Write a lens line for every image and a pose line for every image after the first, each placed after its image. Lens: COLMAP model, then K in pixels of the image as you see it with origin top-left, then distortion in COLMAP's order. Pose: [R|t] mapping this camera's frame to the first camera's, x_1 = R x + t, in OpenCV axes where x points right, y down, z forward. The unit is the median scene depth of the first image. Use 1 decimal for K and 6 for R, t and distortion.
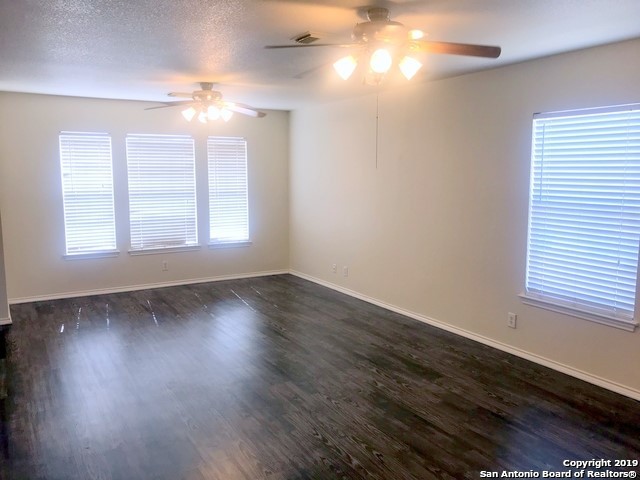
lens RADIAL K [[529.0, 0, 319.0], [0, 529.0, 239.8], [0, 0, 1]] dist [0.028896, -0.020379]
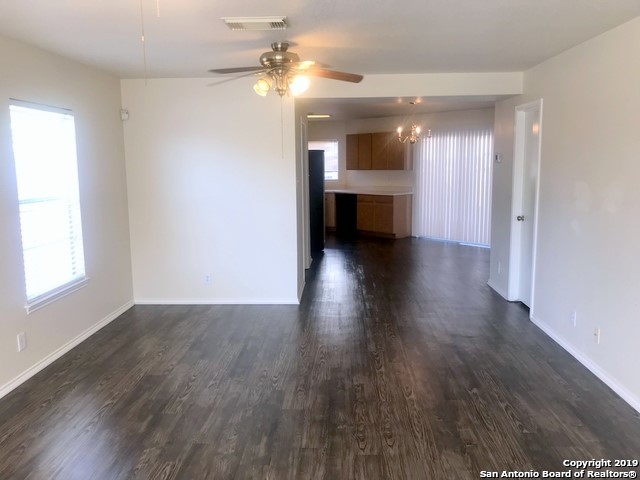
lens RADIAL K [[529.0, 0, 317.8], [0, 529.0, 239.6], [0, 0, 1]] dist [0.028896, -0.020379]
pose [[-0.835419, -0.076285, 0.544294, -0.554622], [0.080625, 0.962598, 0.258660, -0.215044], [-0.543668, 0.259973, -0.798022, 1.595664]]
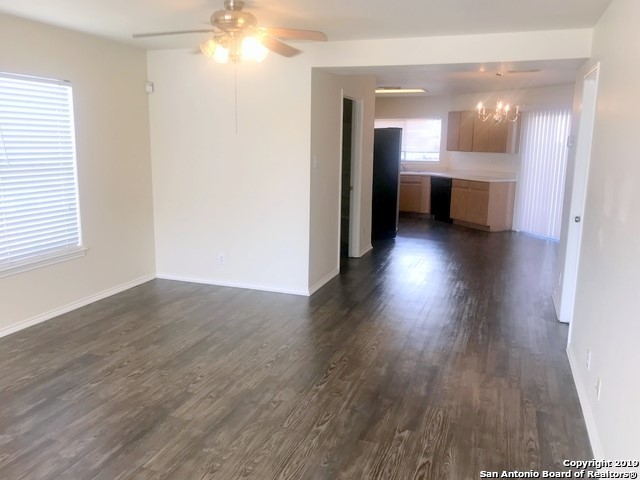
lens RADIAL K [[529.0, 0, 316.2], [0, 529.0, 240.0], [0, 0, 1]] dist [0.028896, -0.020379]
pose [[-0.630801, -0.158969, 0.759486, -0.737096], [0.086157, 0.958387, 0.272160, -0.167414], [-0.771147, 0.237114, -0.590855, 1.242049]]
